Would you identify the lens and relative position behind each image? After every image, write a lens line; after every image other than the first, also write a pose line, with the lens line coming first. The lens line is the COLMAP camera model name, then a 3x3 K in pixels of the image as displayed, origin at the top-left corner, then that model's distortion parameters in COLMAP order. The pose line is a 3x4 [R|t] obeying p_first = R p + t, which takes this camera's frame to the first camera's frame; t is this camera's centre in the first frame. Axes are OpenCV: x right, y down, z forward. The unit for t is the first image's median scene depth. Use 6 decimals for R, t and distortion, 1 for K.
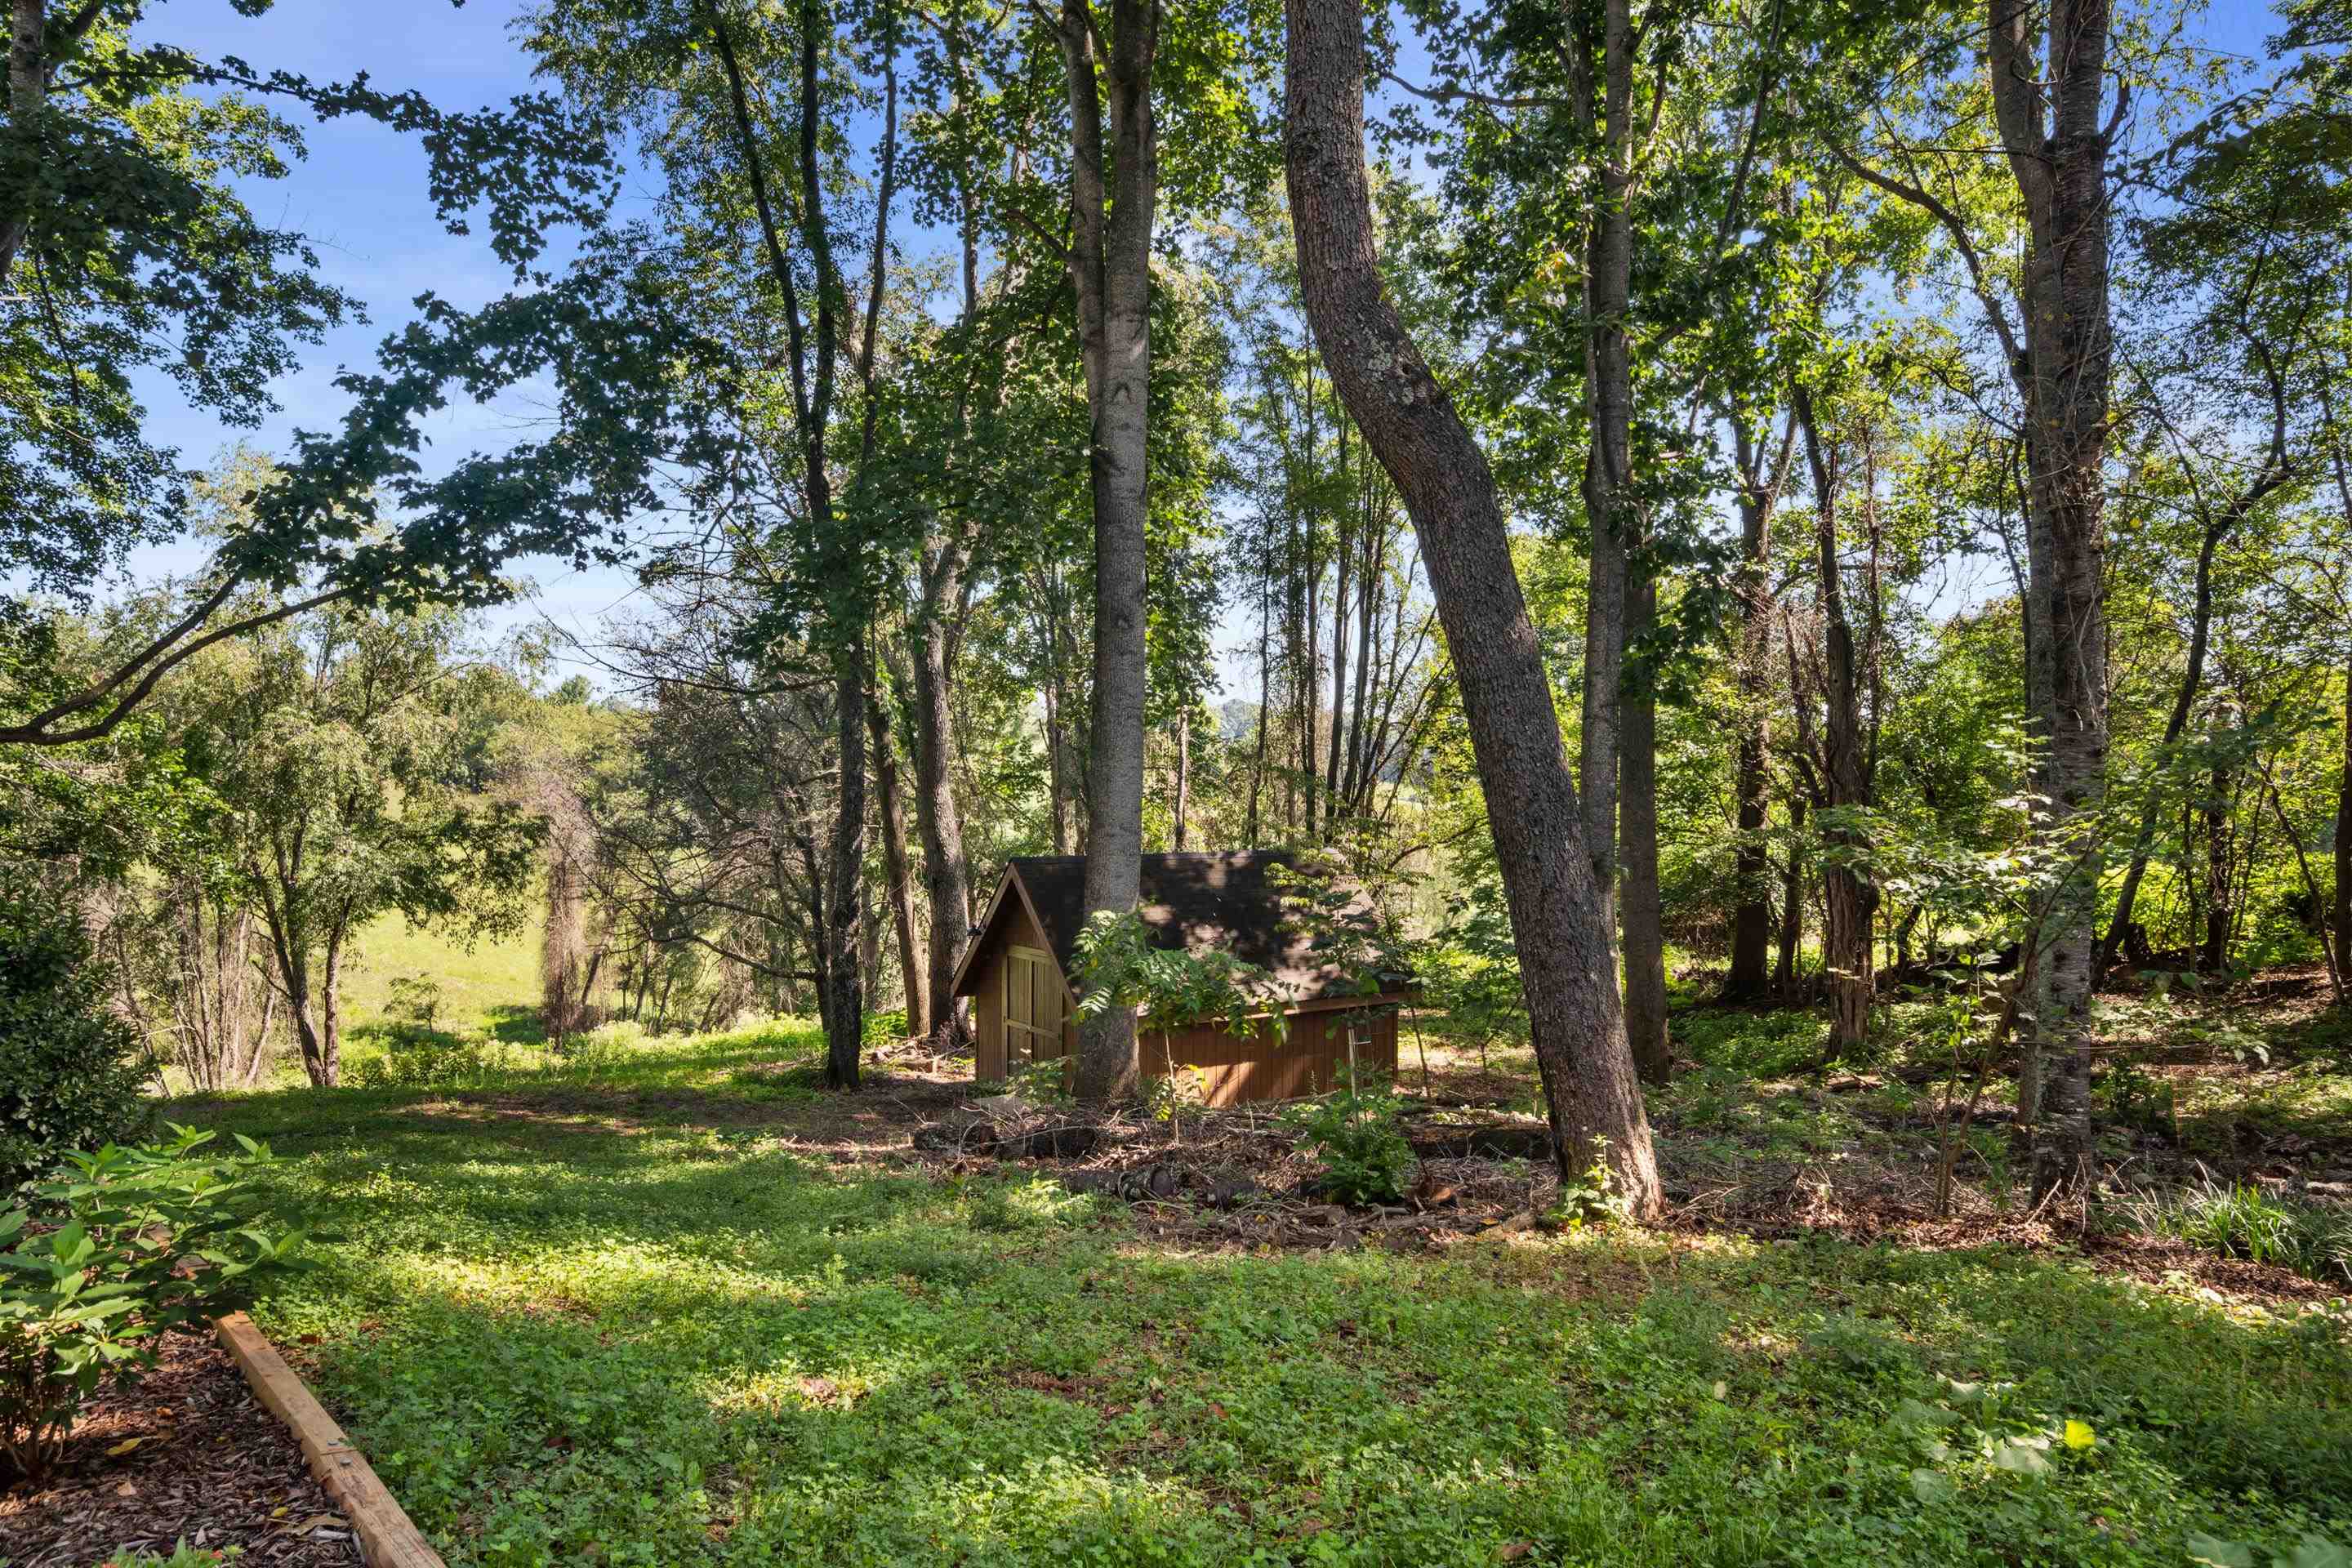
lens RADIAL K [[1615.4, 0, 1176.0], [0, 1615.4, 784.0], [0, 0, 1]] dist [0.001203, 0.000619]
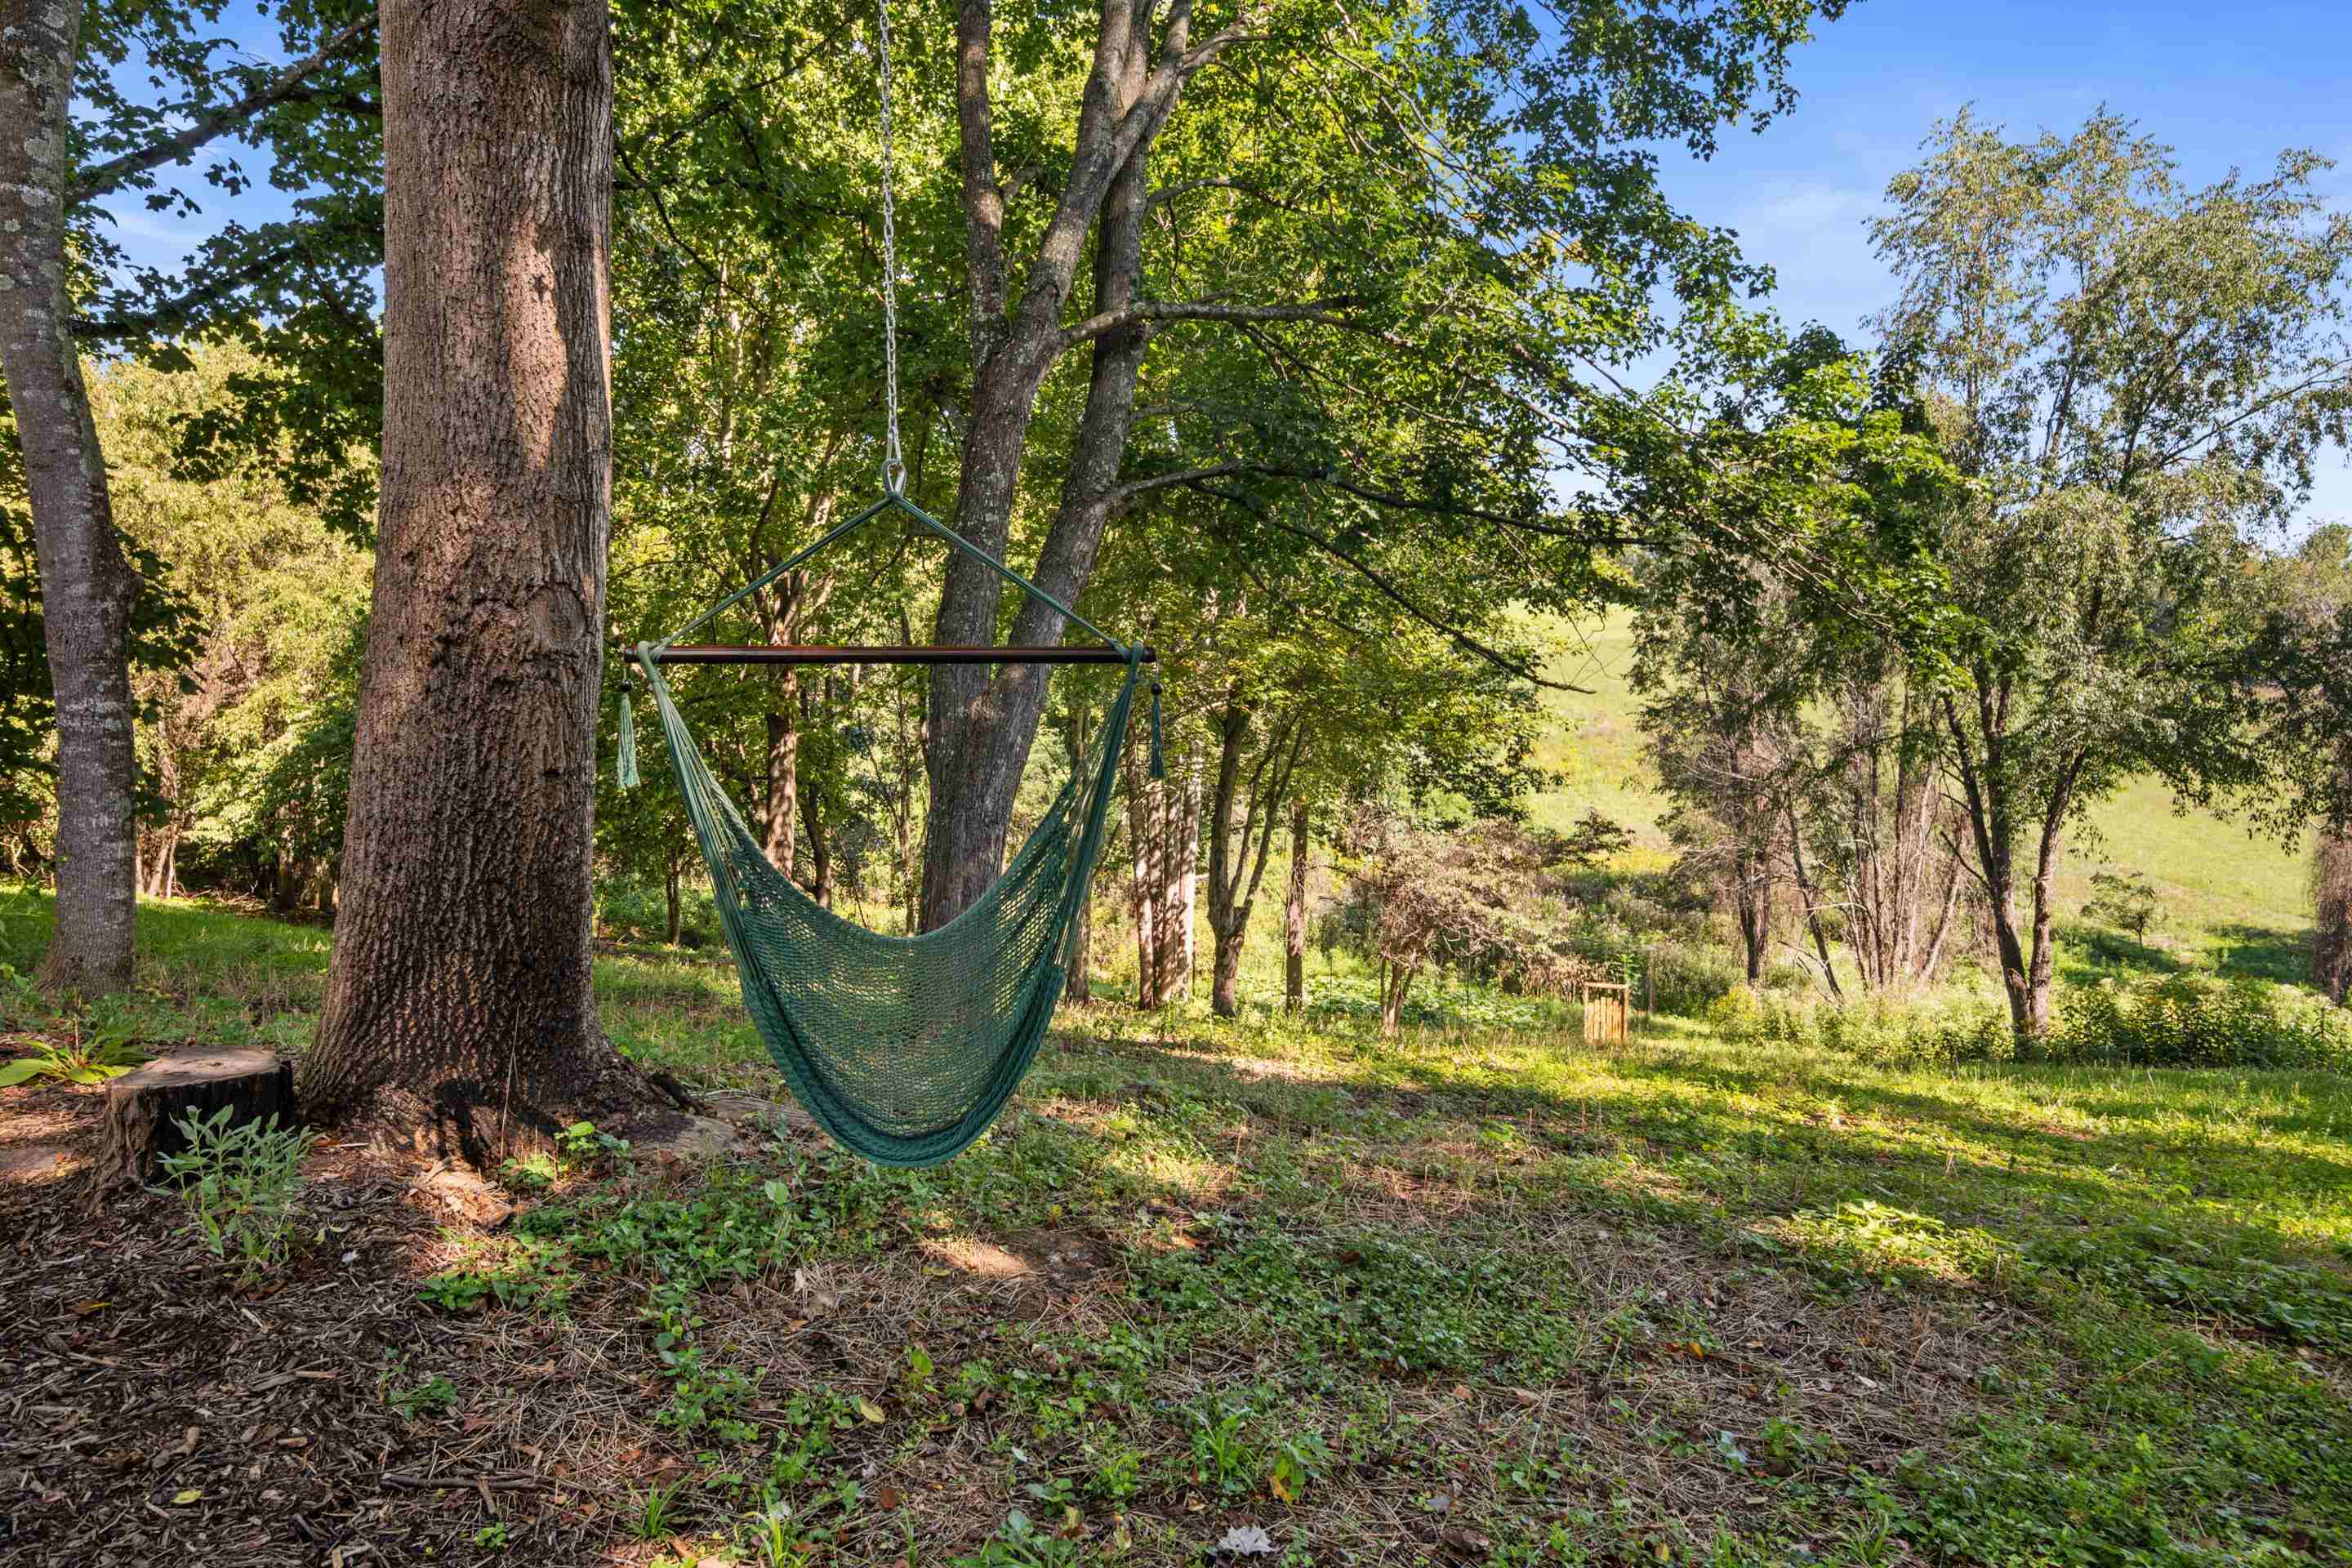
lens RADIAL K [[1490.6, 0, 1176.0], [0, 1490.6, 784.0], [0, 0, 1]] dist [-0.000157, -0.000374]
pose [[0.552574, 0.063636, -0.831031, -0.187743], [-0.009526, 0.997498, 0.070050, 0.041040], [0.833409, -0.030791, 0.551798, 0.312354]]
